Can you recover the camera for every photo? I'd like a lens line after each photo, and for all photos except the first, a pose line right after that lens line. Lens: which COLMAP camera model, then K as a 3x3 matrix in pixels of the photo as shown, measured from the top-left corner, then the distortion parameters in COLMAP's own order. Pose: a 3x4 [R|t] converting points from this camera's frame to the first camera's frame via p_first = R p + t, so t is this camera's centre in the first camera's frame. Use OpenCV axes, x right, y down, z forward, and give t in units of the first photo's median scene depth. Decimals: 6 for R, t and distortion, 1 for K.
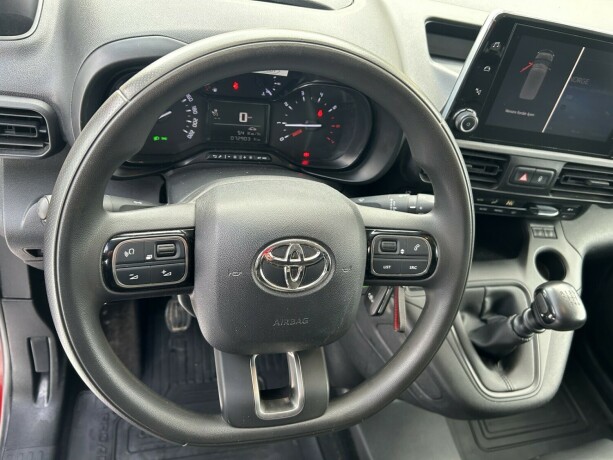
lens RADIAL K [[464.8, 0, 313.8], [0, 464.8, 229.9], [0, 0, 1]] dist [0.000767, -0.007409]
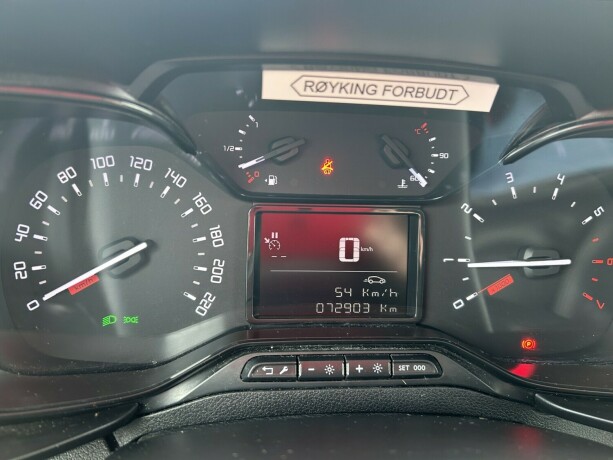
lens RADIAL K [[464.8, 0, 313.8], [0, 464.8, 229.9], [0, 0, 1]] dist [0.000767, -0.007409]
pose [[0.983573, -0.064784, -0.168486, -0.116507], [0.011335, 0.953703, -0.300535, -0.147944], [0.180156, 0.293688, 0.938771, 0.647794]]
